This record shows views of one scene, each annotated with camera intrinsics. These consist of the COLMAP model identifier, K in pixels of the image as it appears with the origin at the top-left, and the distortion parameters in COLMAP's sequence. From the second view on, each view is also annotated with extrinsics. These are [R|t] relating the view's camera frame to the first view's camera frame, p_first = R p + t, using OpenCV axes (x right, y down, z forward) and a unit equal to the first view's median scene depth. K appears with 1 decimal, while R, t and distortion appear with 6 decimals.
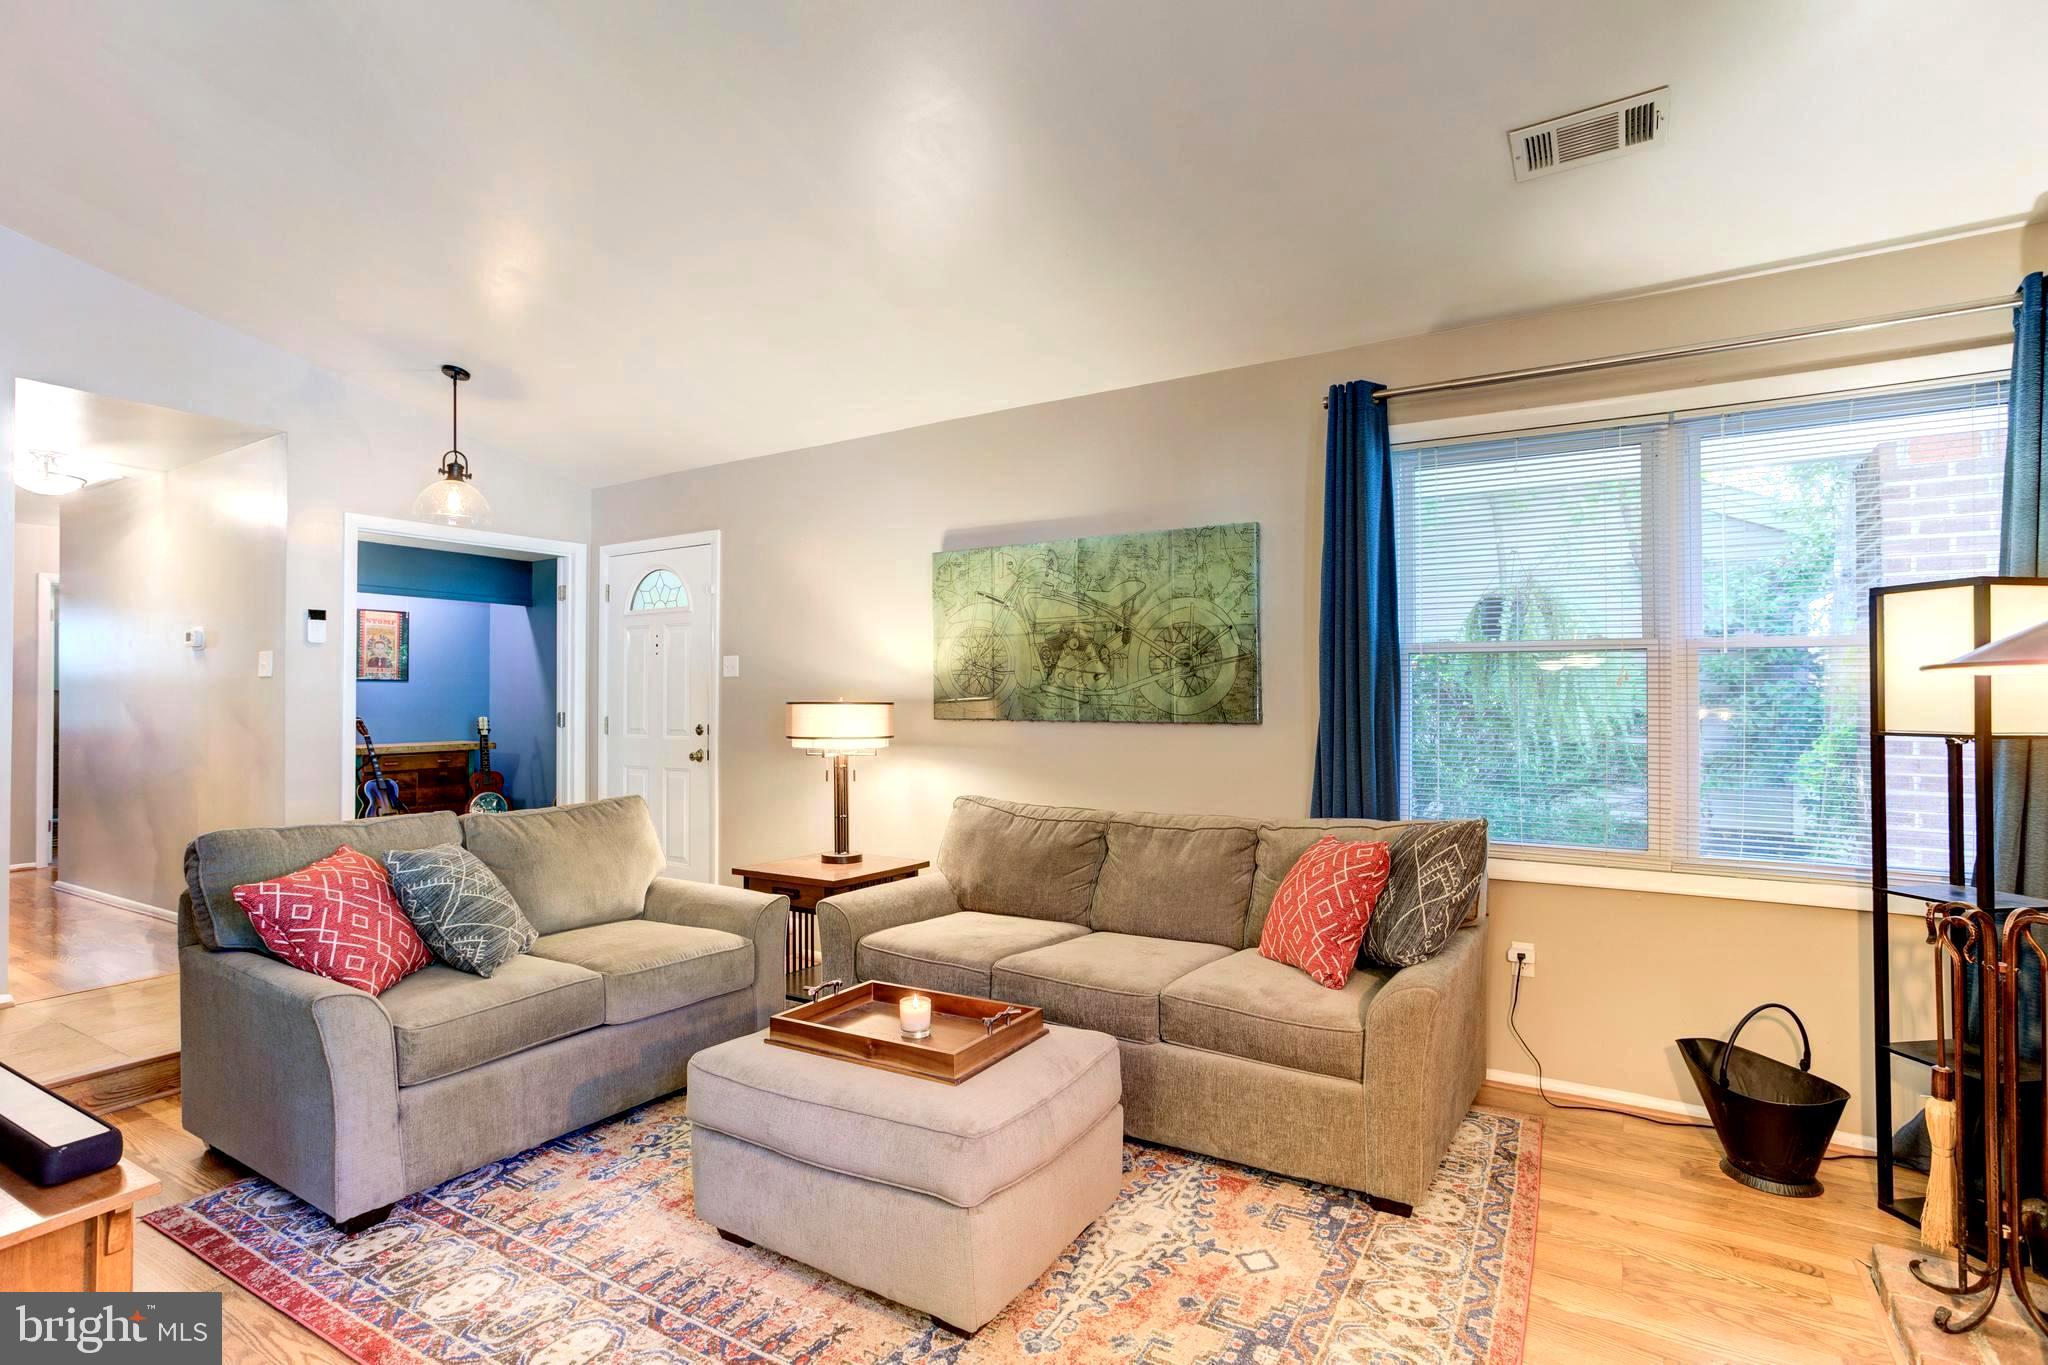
lens RADIAL K [[981.1, 0, 1044.0], [0, 981.1, 707.4], [0, 0, 1]] dist [-0.053662, 0.037221]
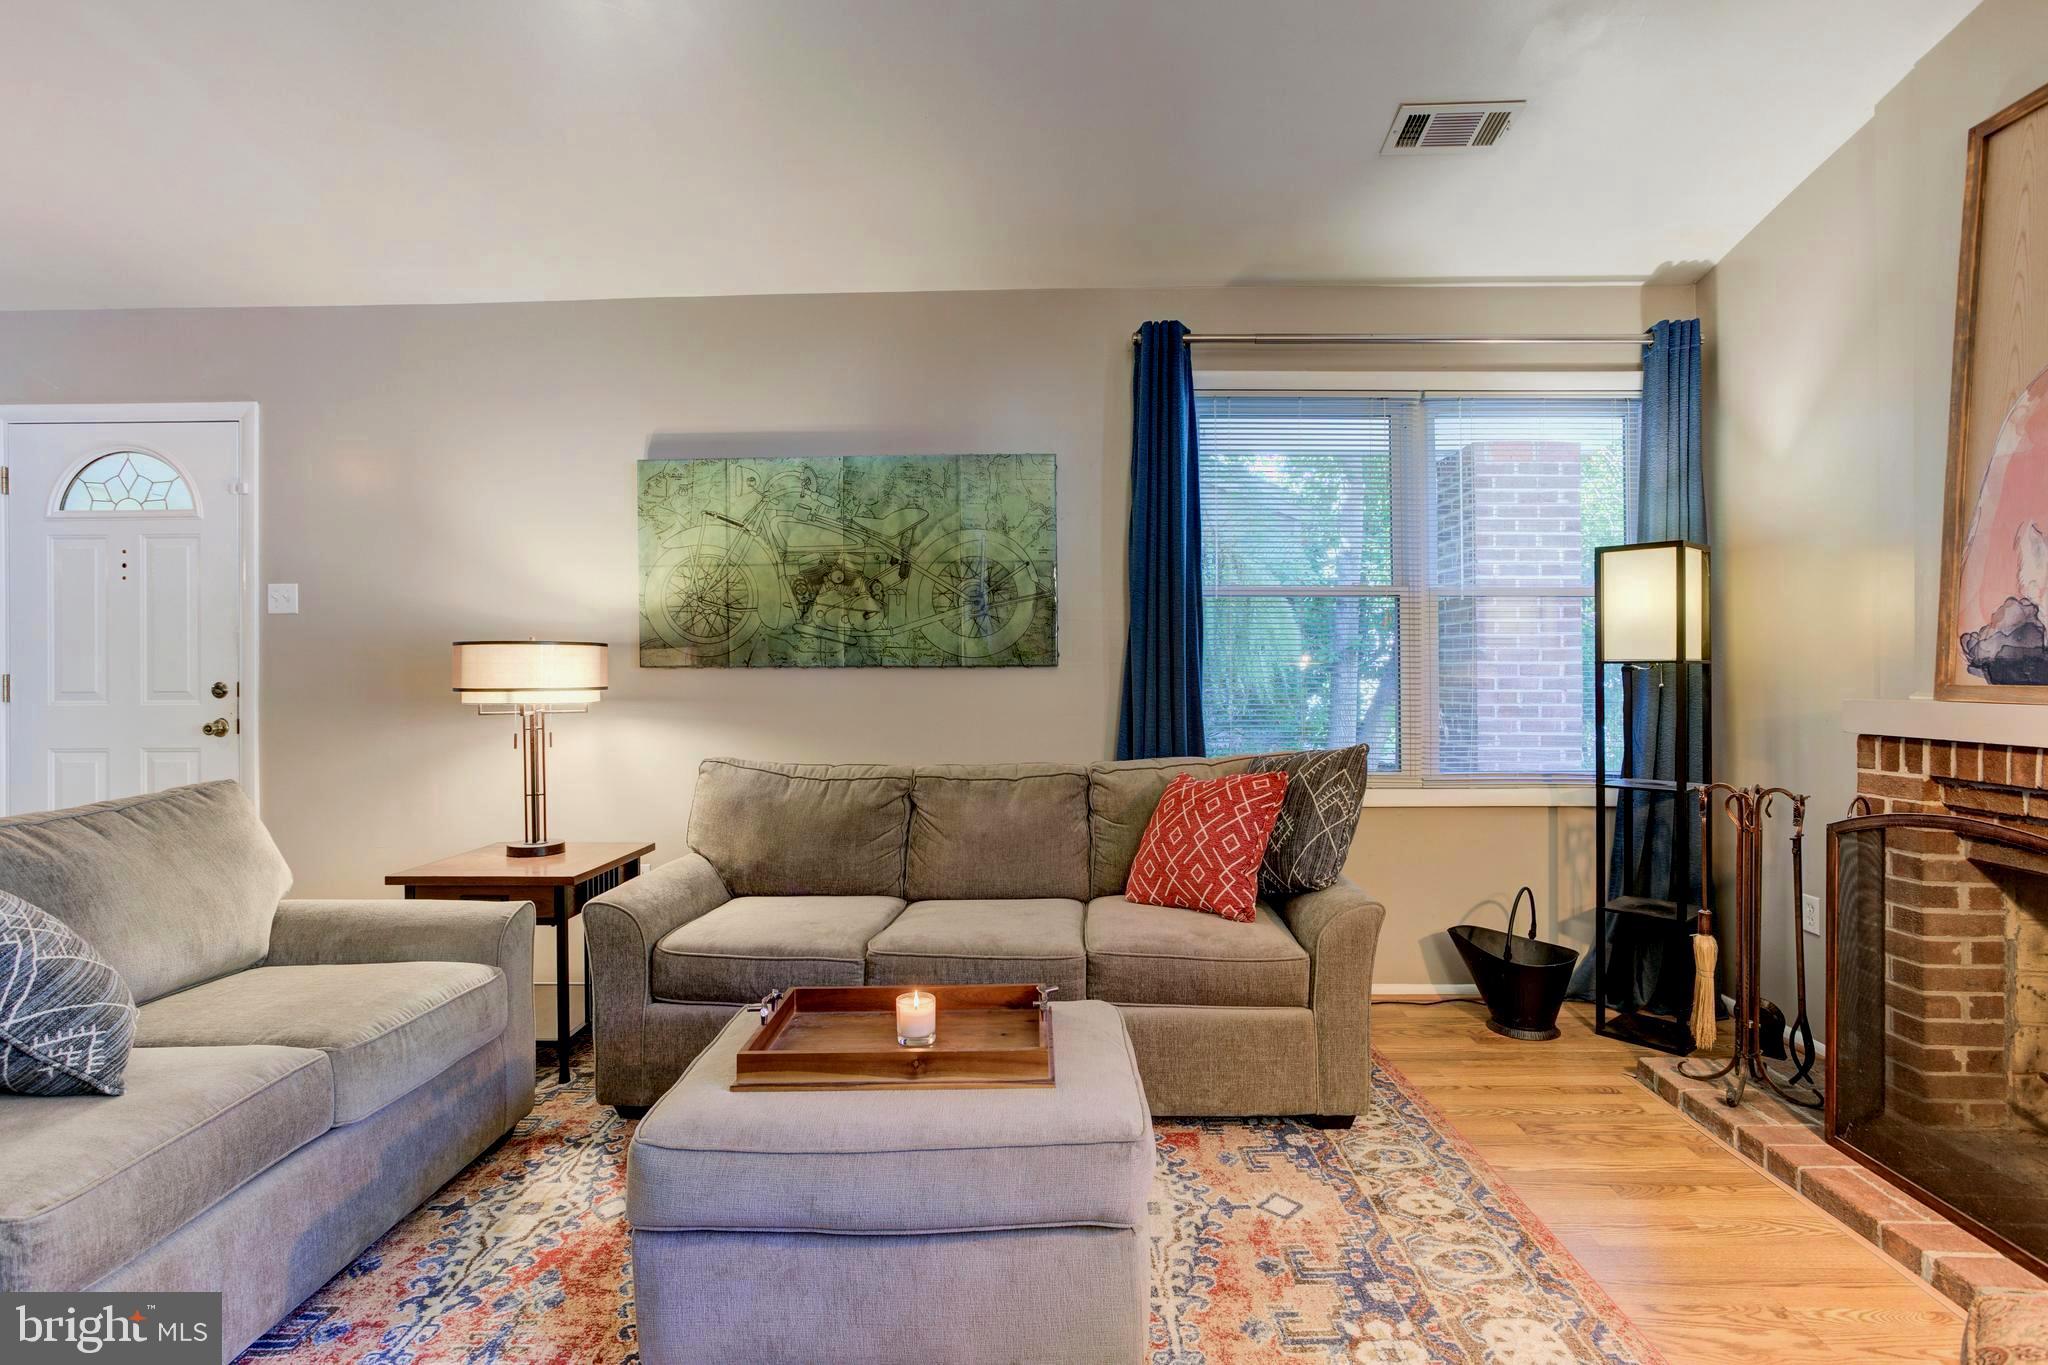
lens RADIAL K [[1002.7, 0, 1026.6], [0, 1002.7, 683.2], [0, 0, 1]] dist [-0.057950, 0.038364]
pose [[0.868684, -0.011752, 0.495228, -0.304006], [0.008873, 0.999927, 0.008164, 0.026629], [-0.495288, -0.002698, 0.868725, 0.172884]]
